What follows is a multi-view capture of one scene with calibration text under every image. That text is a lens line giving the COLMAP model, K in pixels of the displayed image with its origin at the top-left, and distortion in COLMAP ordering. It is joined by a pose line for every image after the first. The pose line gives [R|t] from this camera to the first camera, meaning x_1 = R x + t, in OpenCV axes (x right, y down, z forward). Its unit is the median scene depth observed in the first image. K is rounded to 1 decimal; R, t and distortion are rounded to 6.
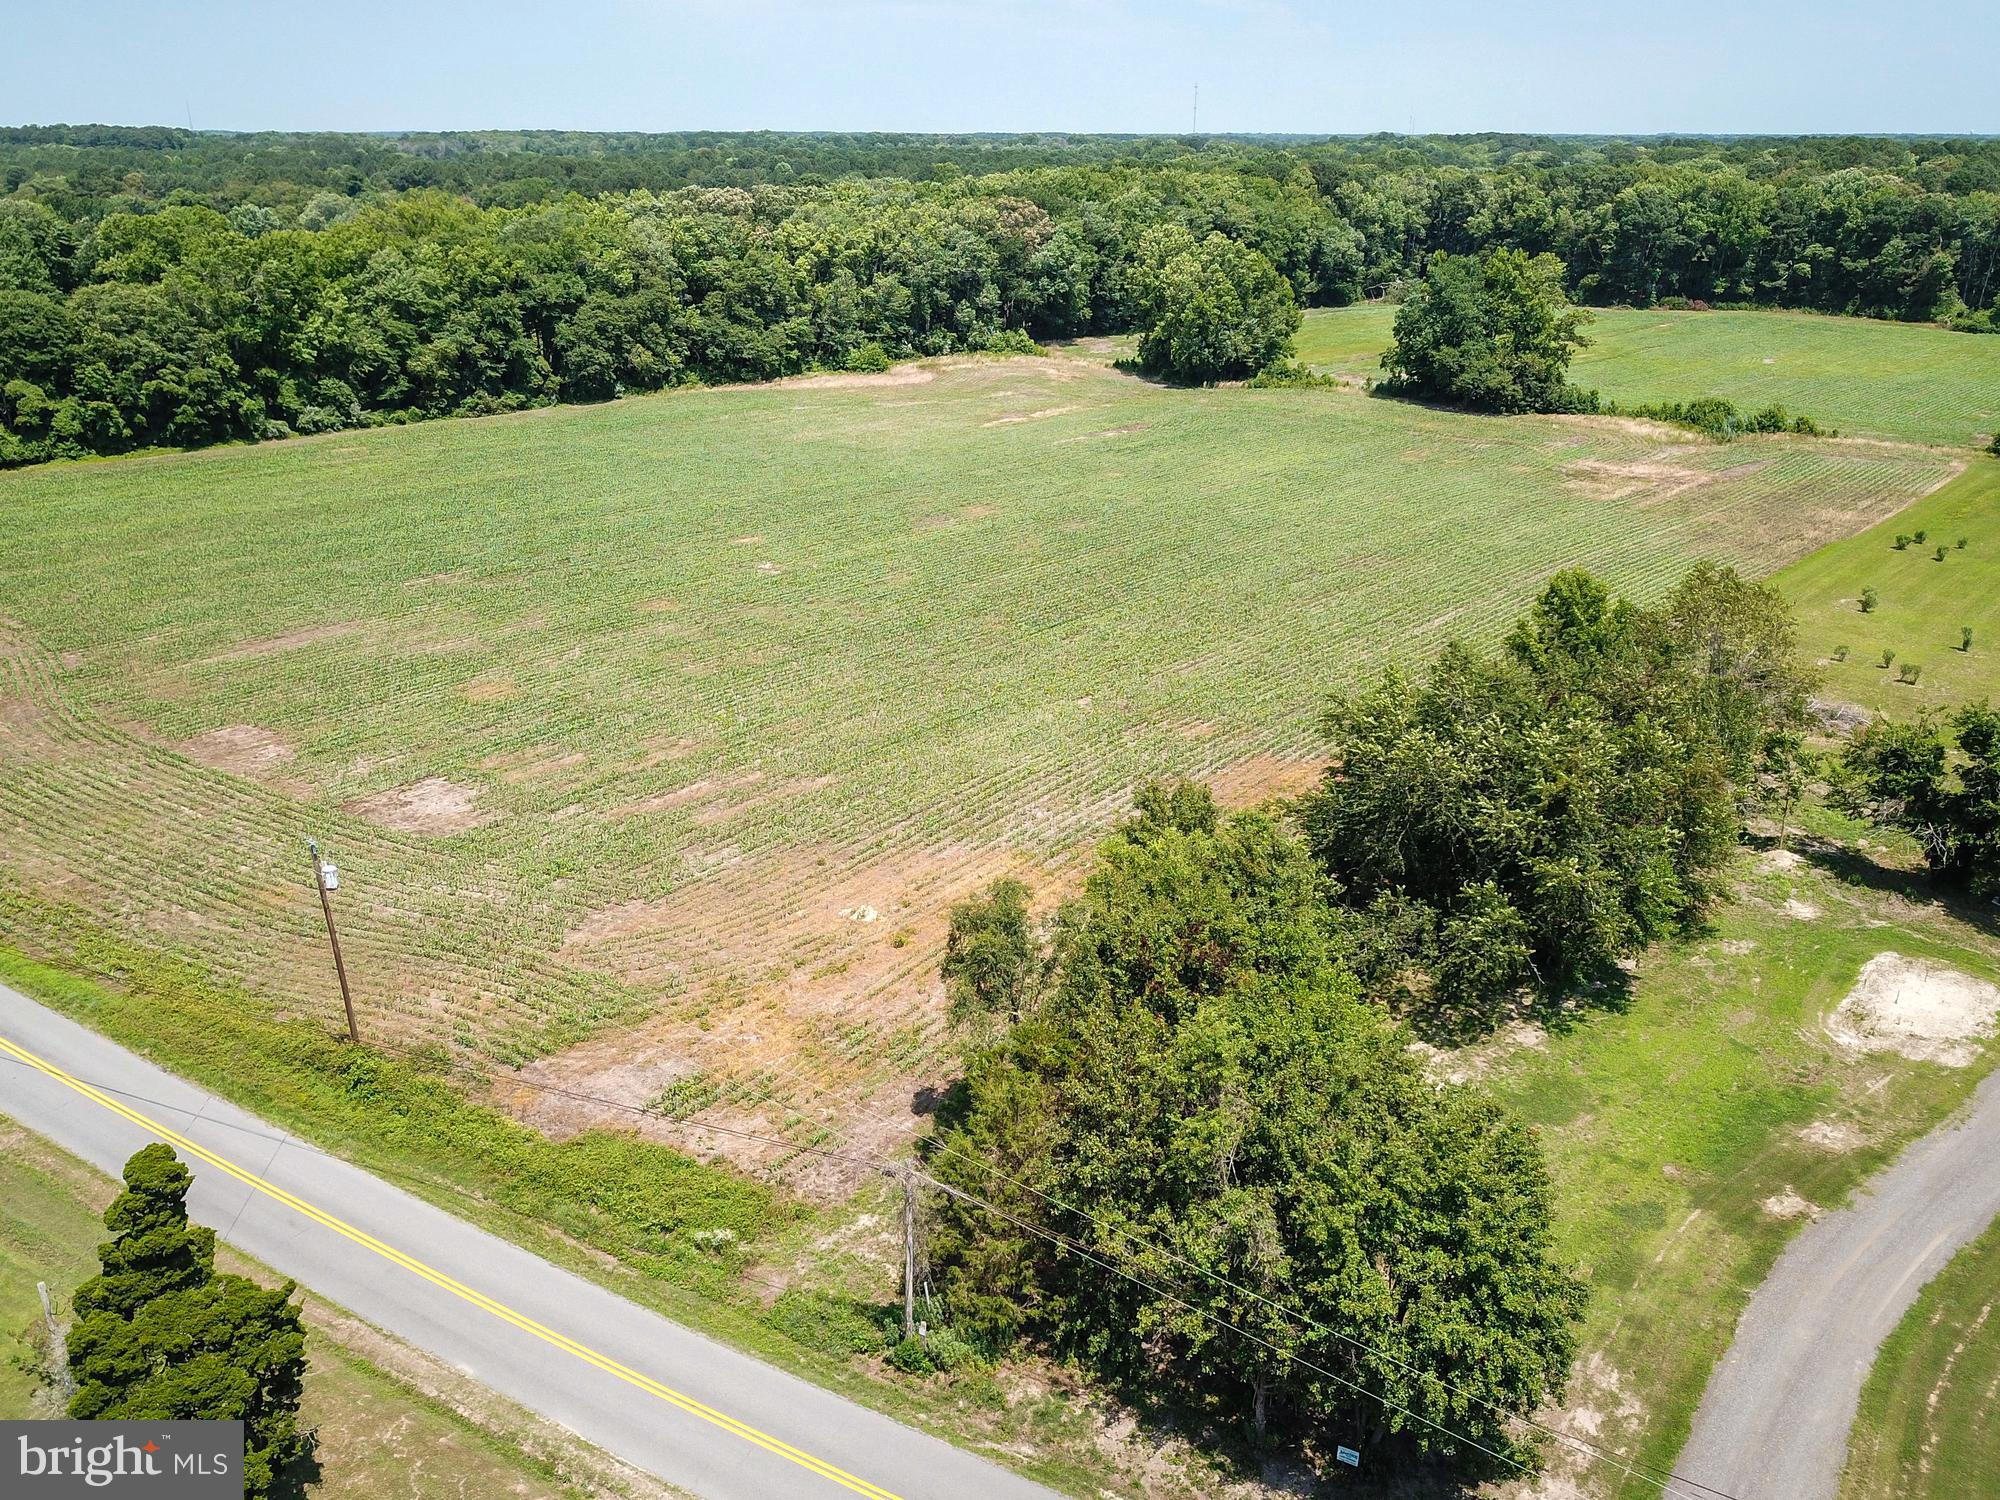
lens RADIAL K [[1641.0, 0, 1000.0], [0, 1641.0, 750.0], [0, 0, 1]] dist [0.011016, 0.004984]
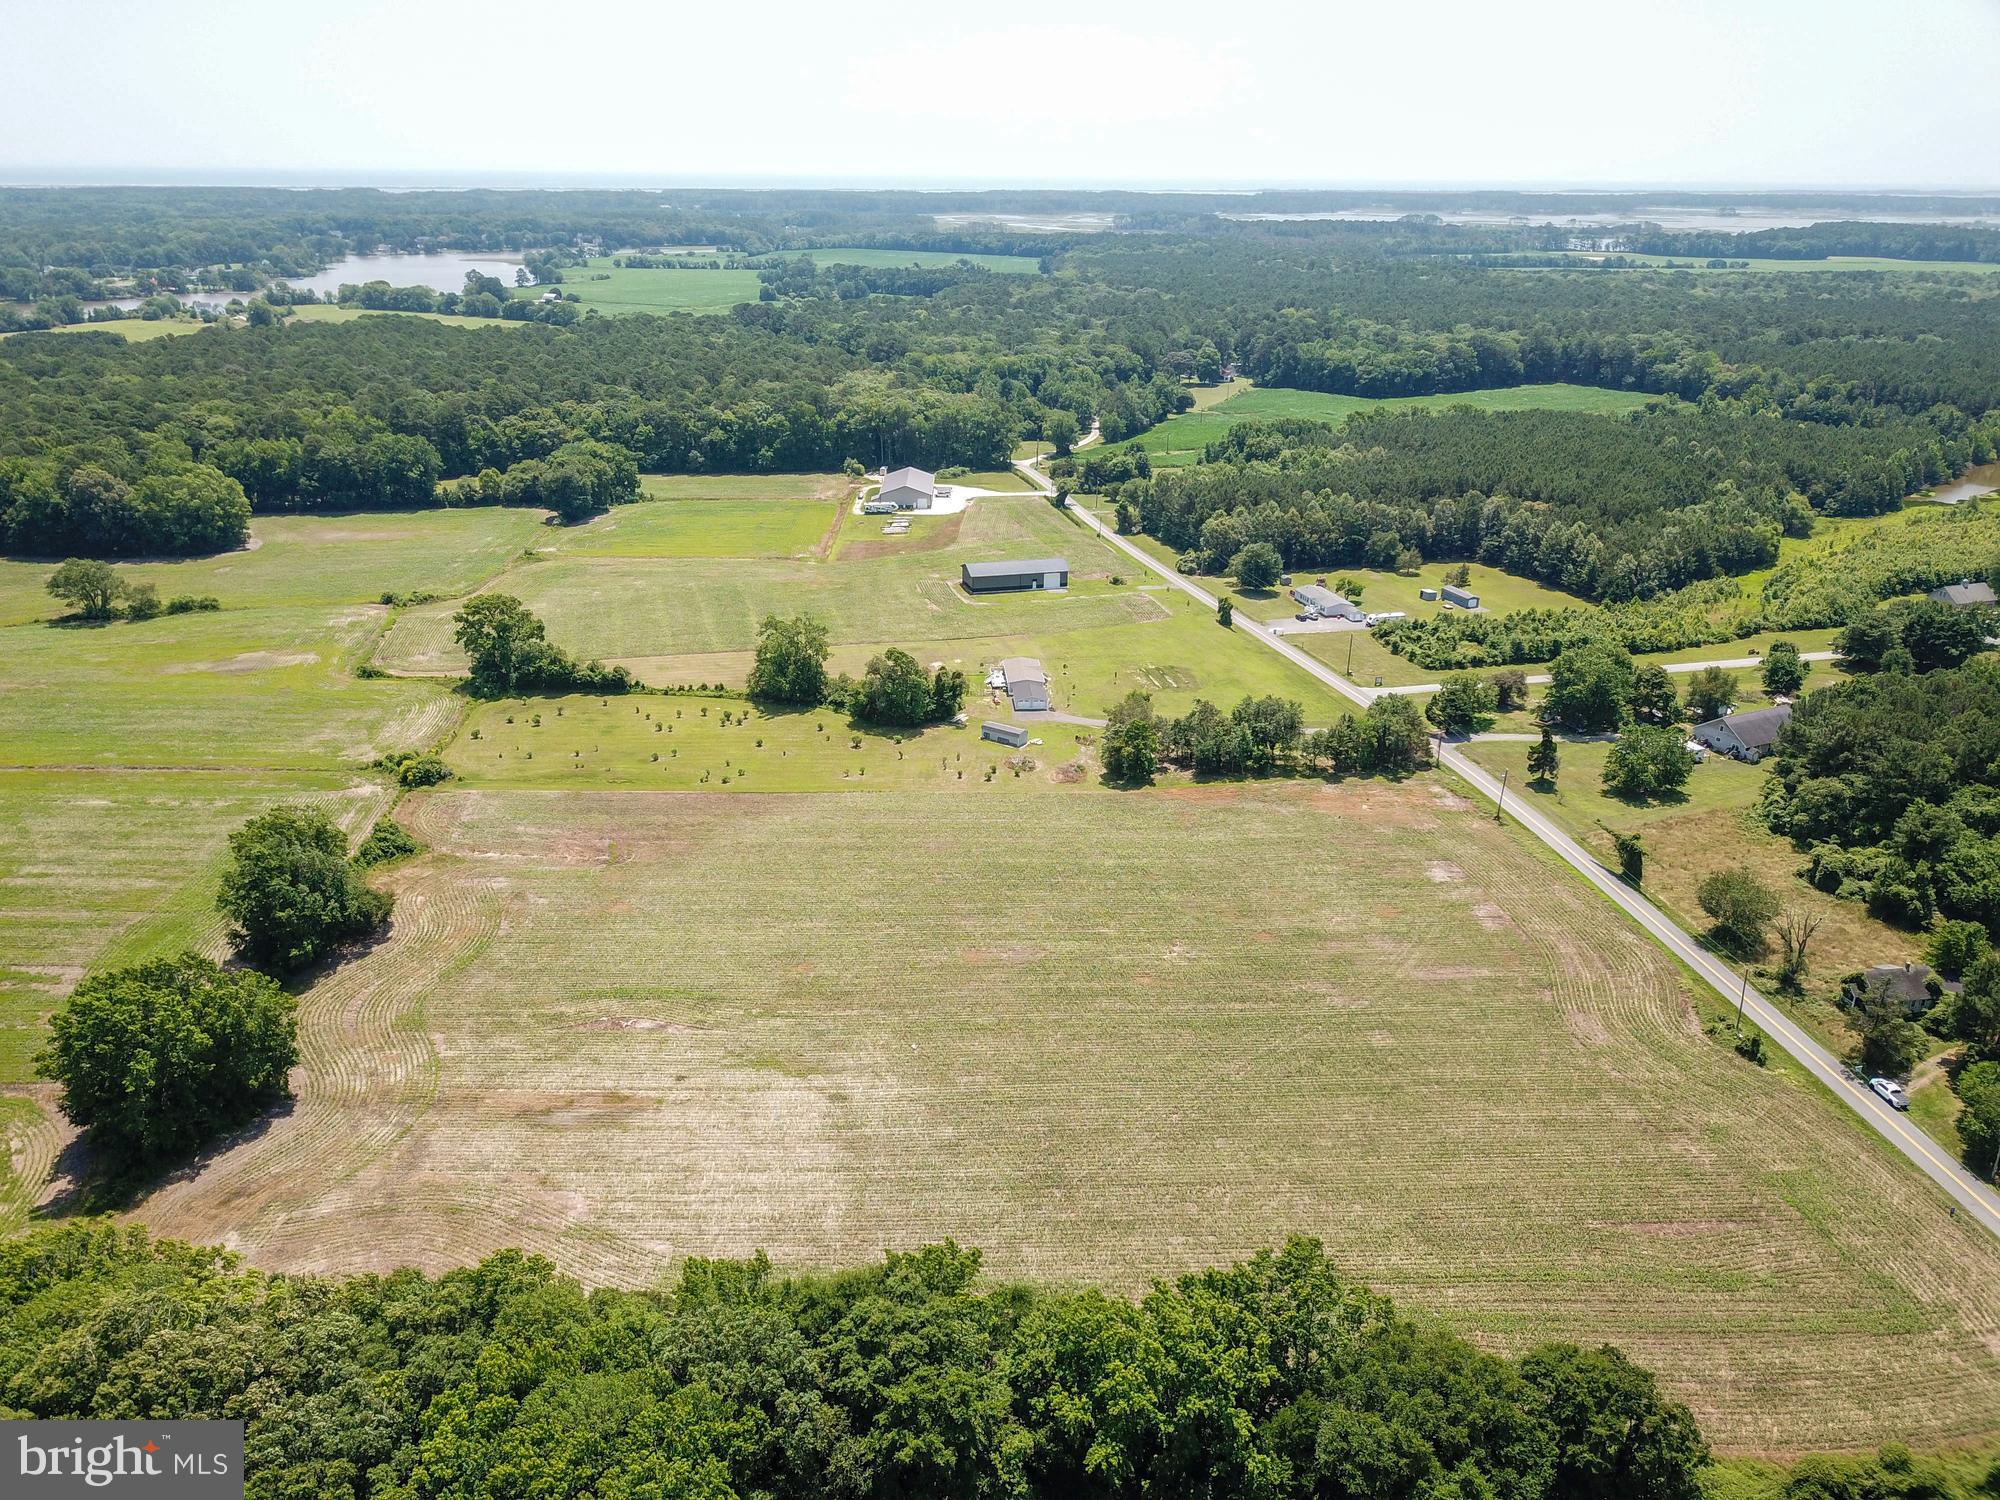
lens RADIAL K [[1528.0, 0, 967.6], [0, 1528.0, 753.0], [0, 0, 1]] dist [0.006646, 0.006660]
pose [[-0.658347, -0.273122, 0.701416, -0.581409], [0.256120, 0.794964, 0.549941, -0.662590], [-0.707801, 0.541698, -0.453410, 0.954225]]
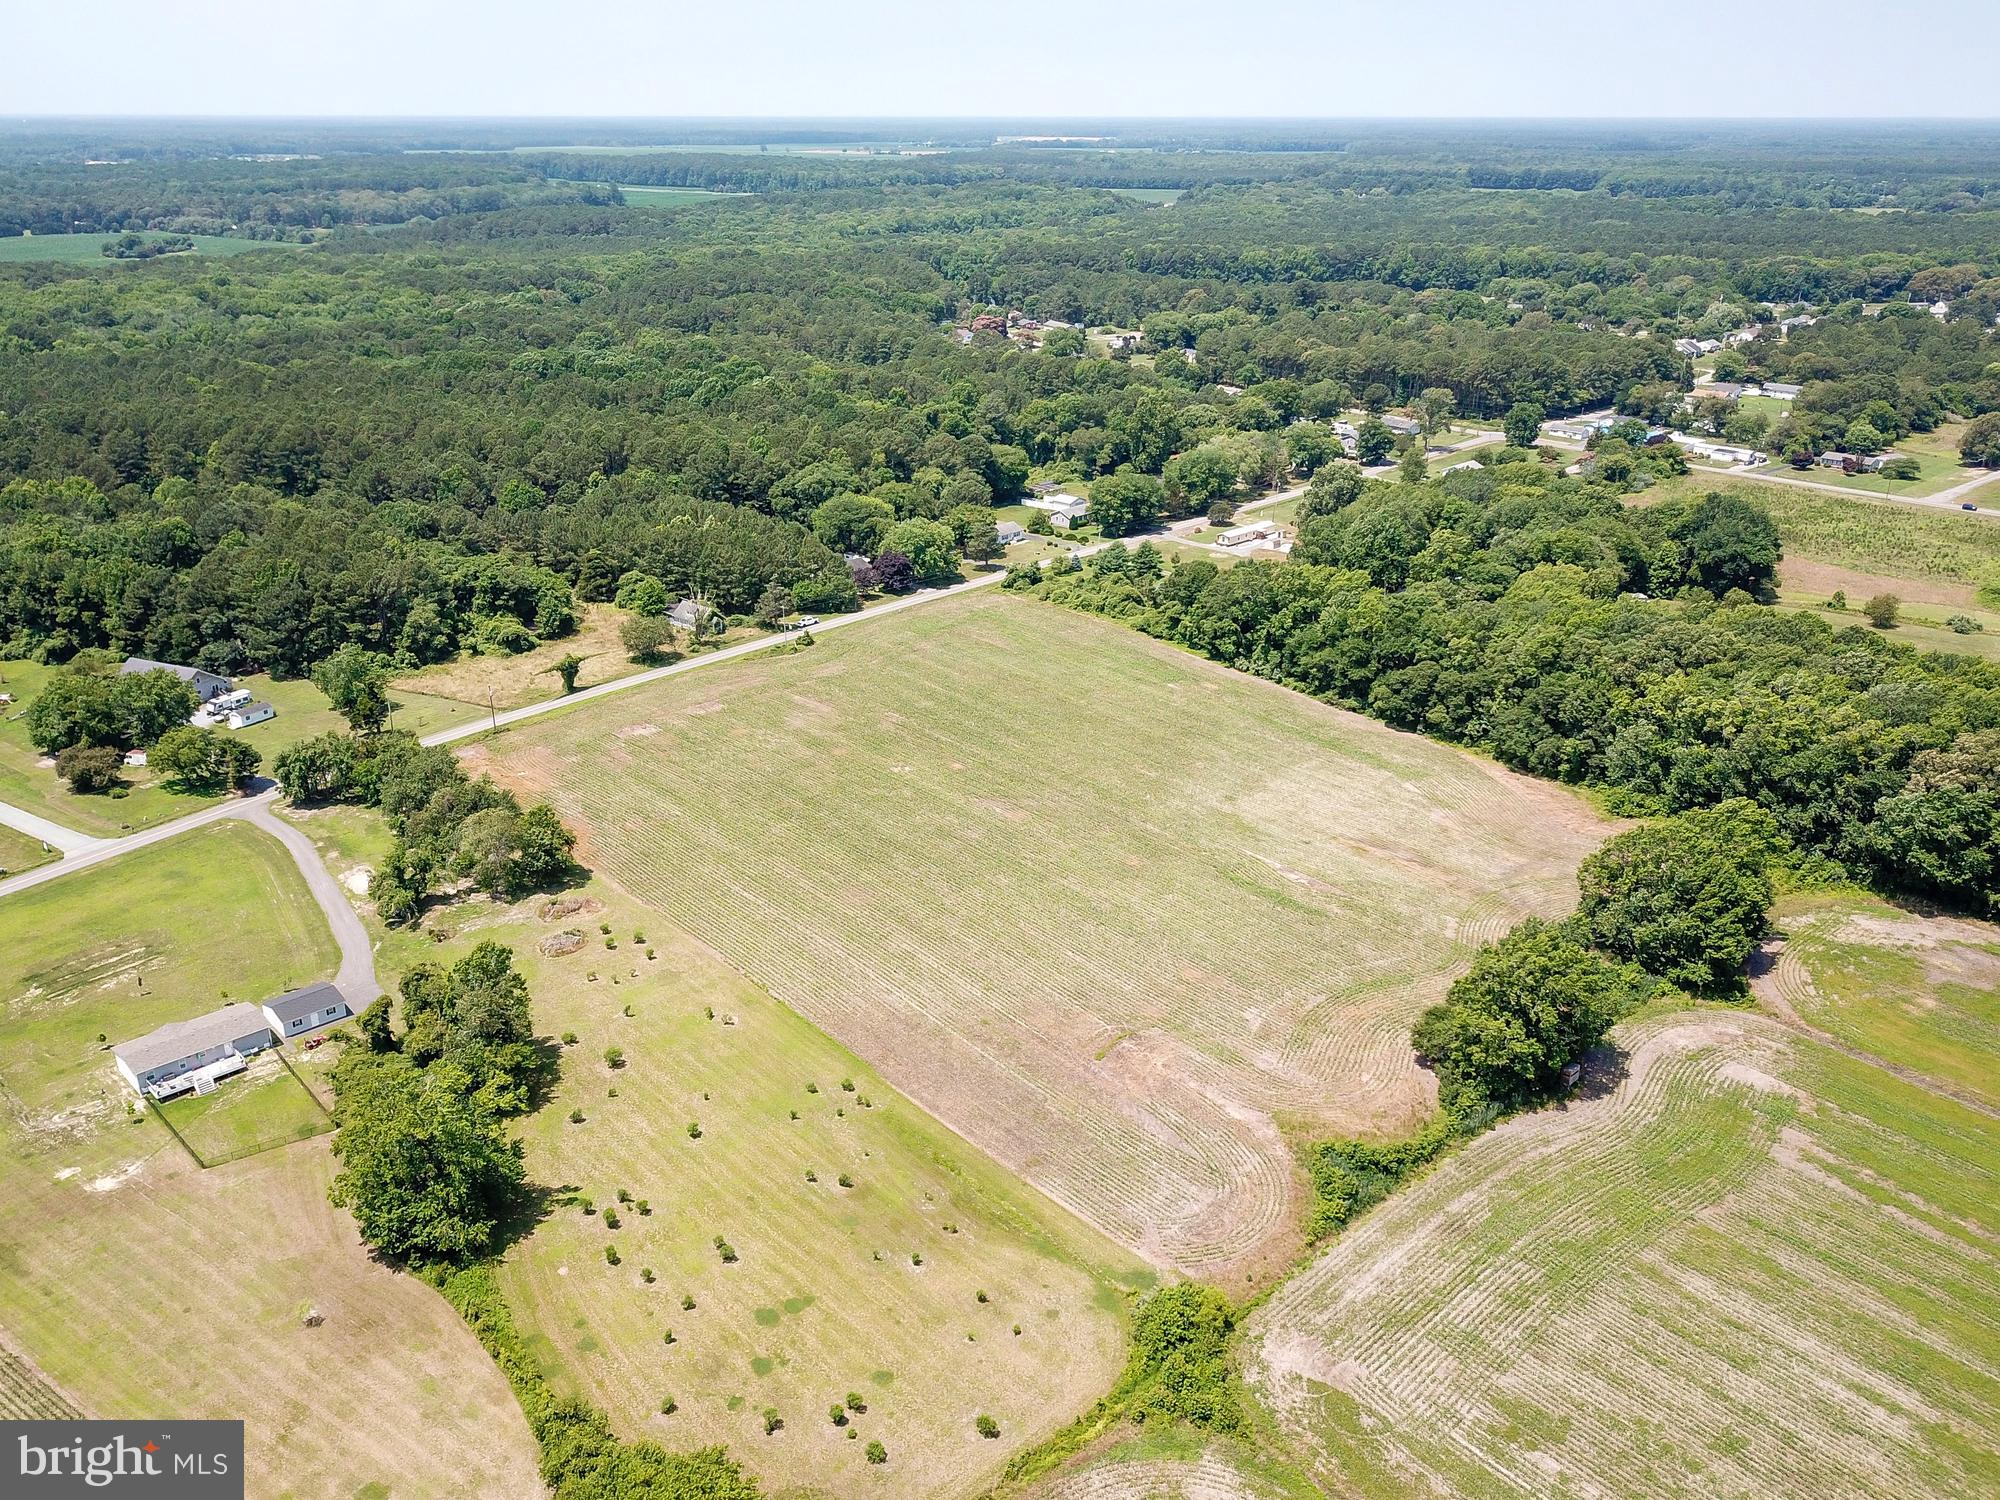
lens RADIAL K [[1591.0, 0, 969.4], [0, 1591.0, 843.9], [0, 0, 1]] dist [0.035909, -0.043949]
pose [[-0.146433, 0.411980, -0.899350, 0.960340], [-0.349045, 0.829155, 0.436657, -0.529018], [0.925594, 0.377855, 0.022384, 0.574194]]
